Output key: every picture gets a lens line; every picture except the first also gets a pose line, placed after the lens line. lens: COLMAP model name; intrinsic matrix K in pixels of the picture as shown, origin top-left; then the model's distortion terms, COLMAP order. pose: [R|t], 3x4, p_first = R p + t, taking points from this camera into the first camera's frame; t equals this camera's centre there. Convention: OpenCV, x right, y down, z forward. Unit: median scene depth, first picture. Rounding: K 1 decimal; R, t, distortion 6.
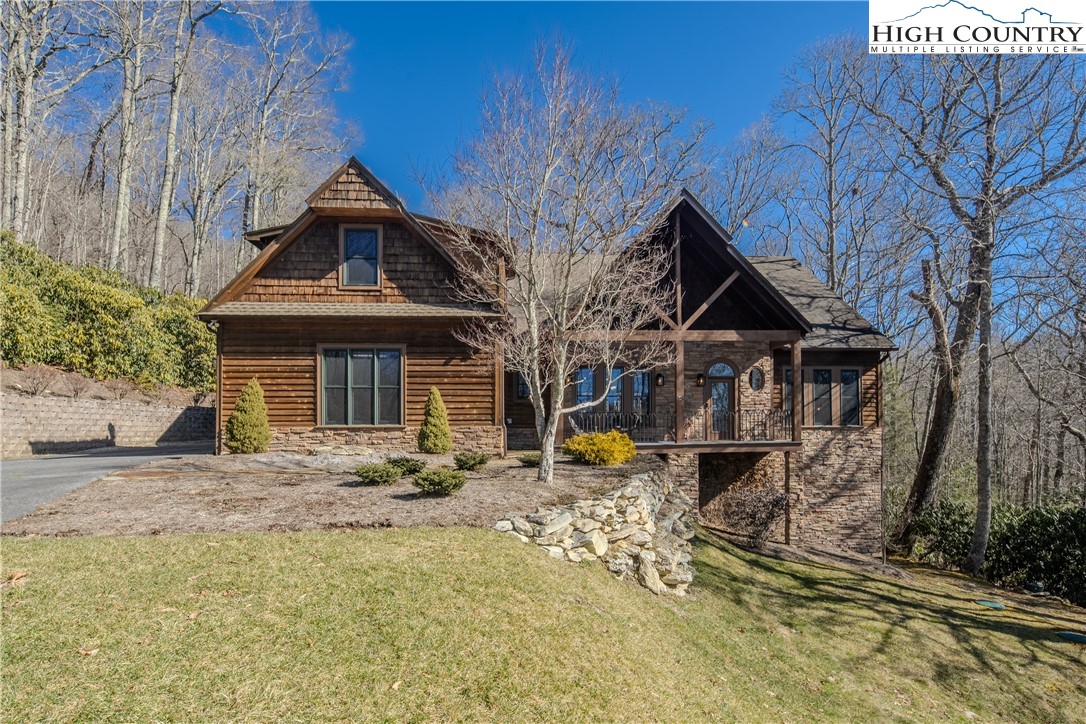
lens RADIAL K [[541.3, 0, 591.9], [0, 541.3, 444.9], [0, 0, 1]] dist [0.003214, 0.000165]
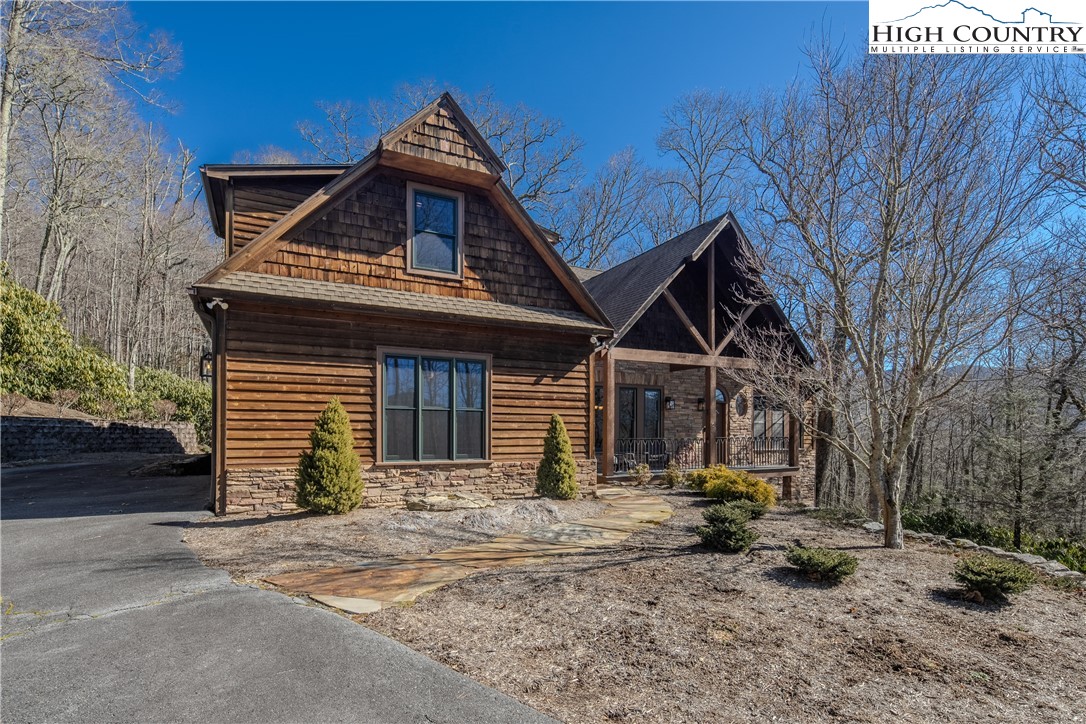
lens RADIAL K [[519.7, 0, 573.3], [0, 519.7, 455.7], [0, 0, 1]] dist [0.000585, 0.000060]
pose [[0.924091, -0.005248, 0.382137, -0.526348], [-0.000699, 0.999881, 0.015423, -0.054644], [-0.382172, -0.014519, 0.923977, 0.272669]]
